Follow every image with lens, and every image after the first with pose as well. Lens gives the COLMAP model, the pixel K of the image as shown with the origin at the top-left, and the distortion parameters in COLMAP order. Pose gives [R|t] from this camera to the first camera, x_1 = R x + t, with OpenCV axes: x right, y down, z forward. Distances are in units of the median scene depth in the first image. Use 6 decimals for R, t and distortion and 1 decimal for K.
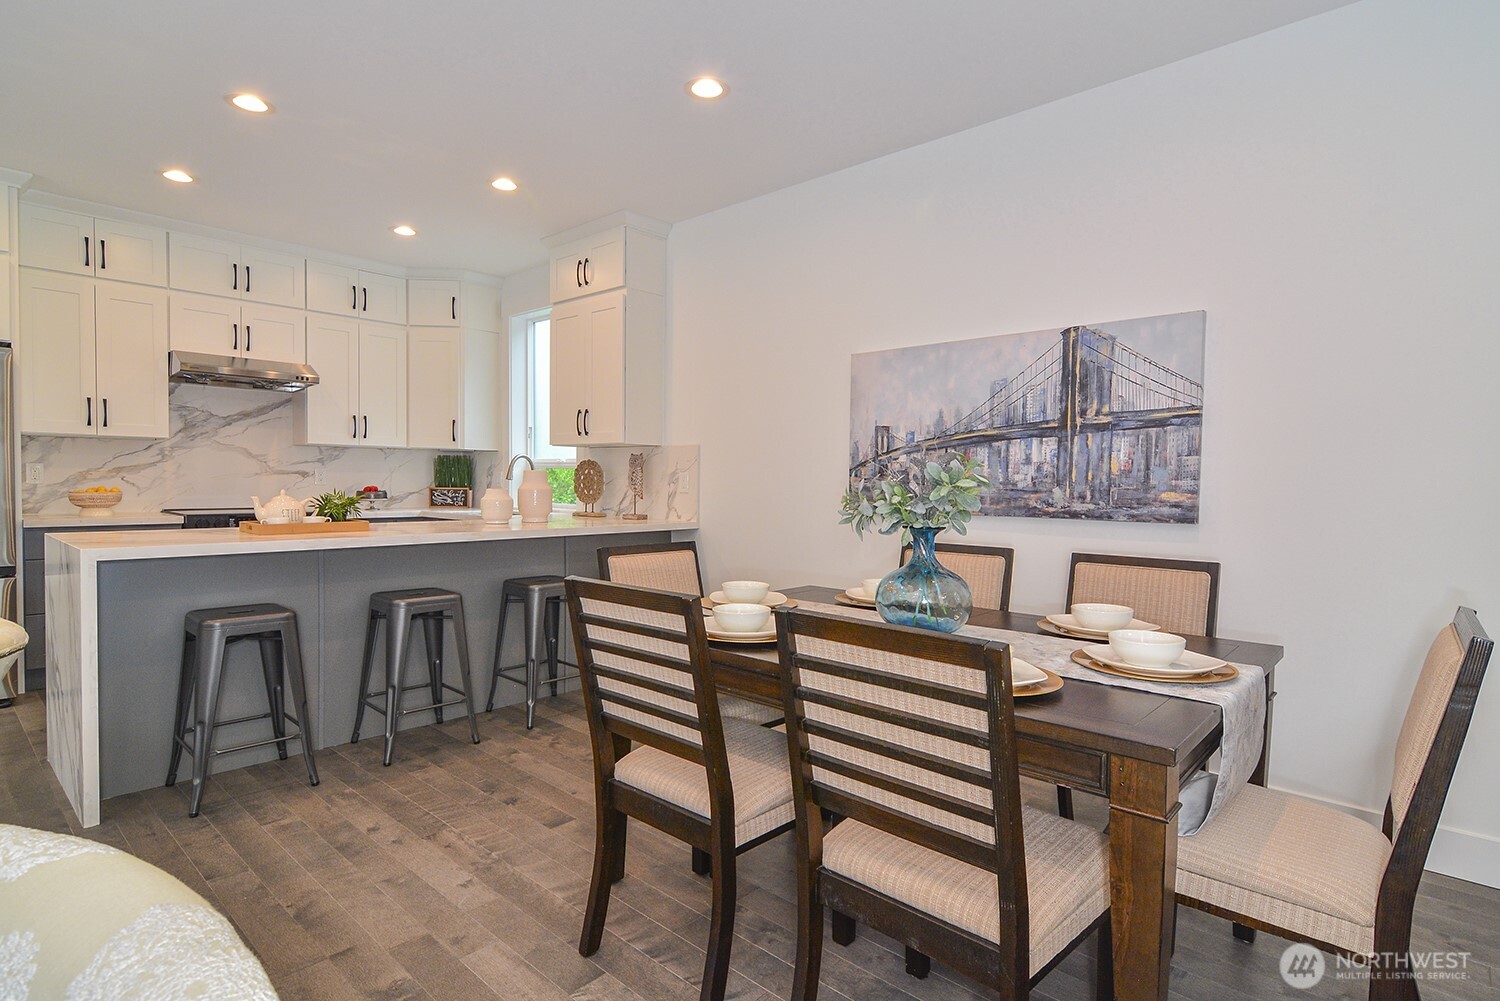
lens RADIAL K [[770.6, 0, 739.2], [0, 770.6, 496.5], [0, 0, 1]] dist [0.017089, -0.010257]
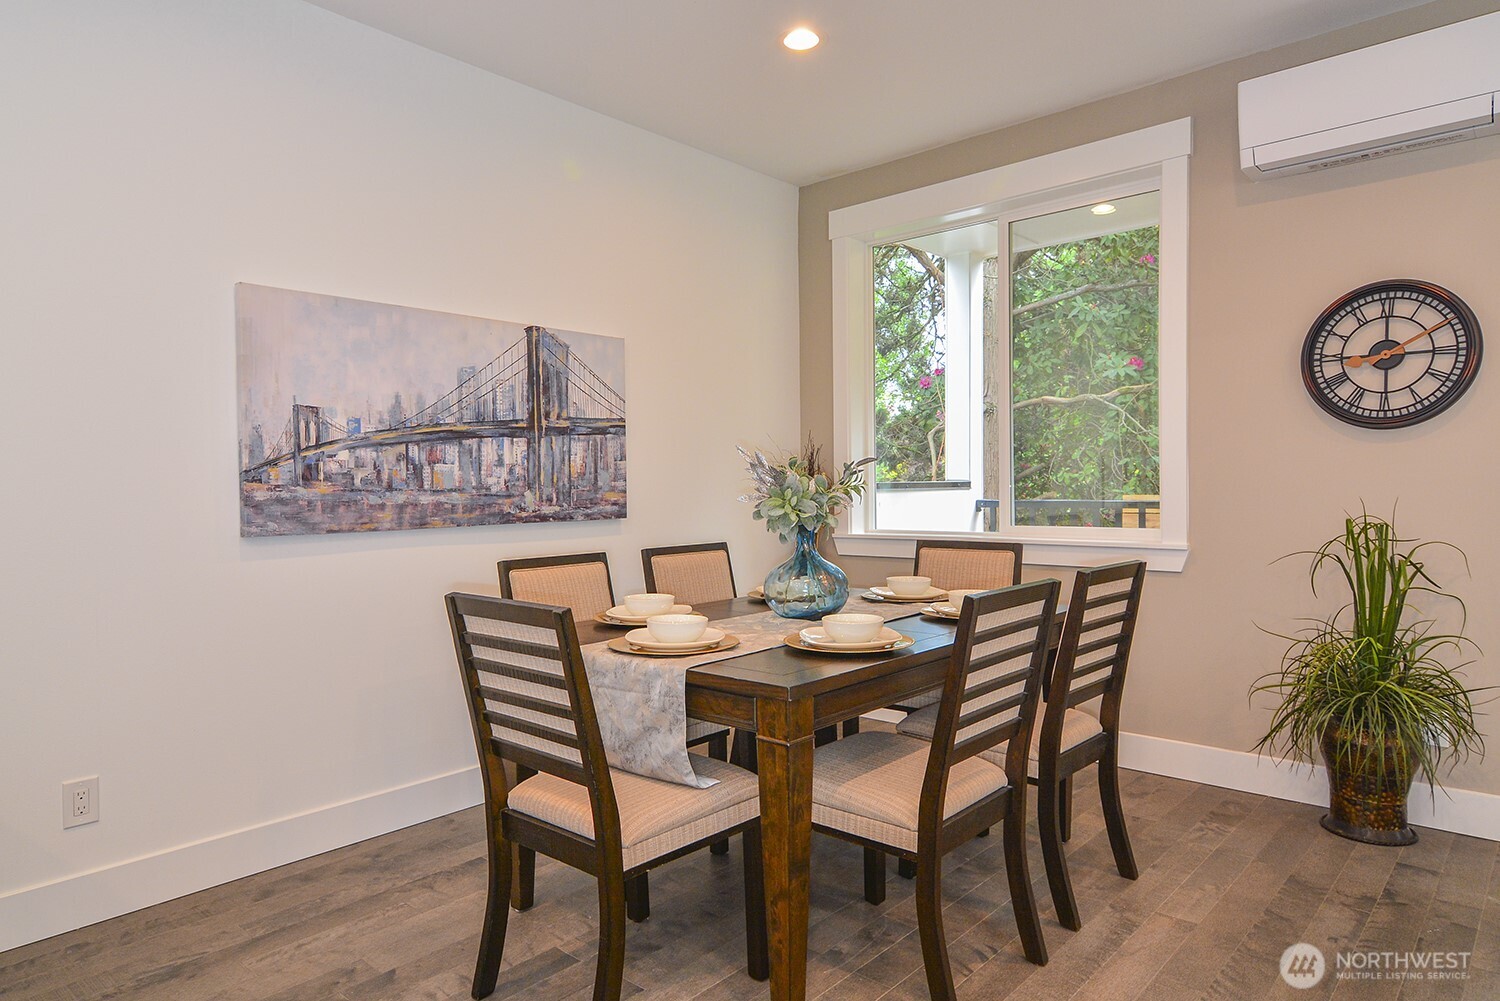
lens RADIAL K [[923.5, 0, 743.5], [0, 923.5, 499.3], [0, 0, 1]] dist [0.040059, -0.003781]
pose [[-0.017219, -0.028064, 0.999458, -0.650968], [0.032680, 0.999056, 0.028615, -0.022322], [-0.999318, 0.033155, -0.016286, 0.664358]]
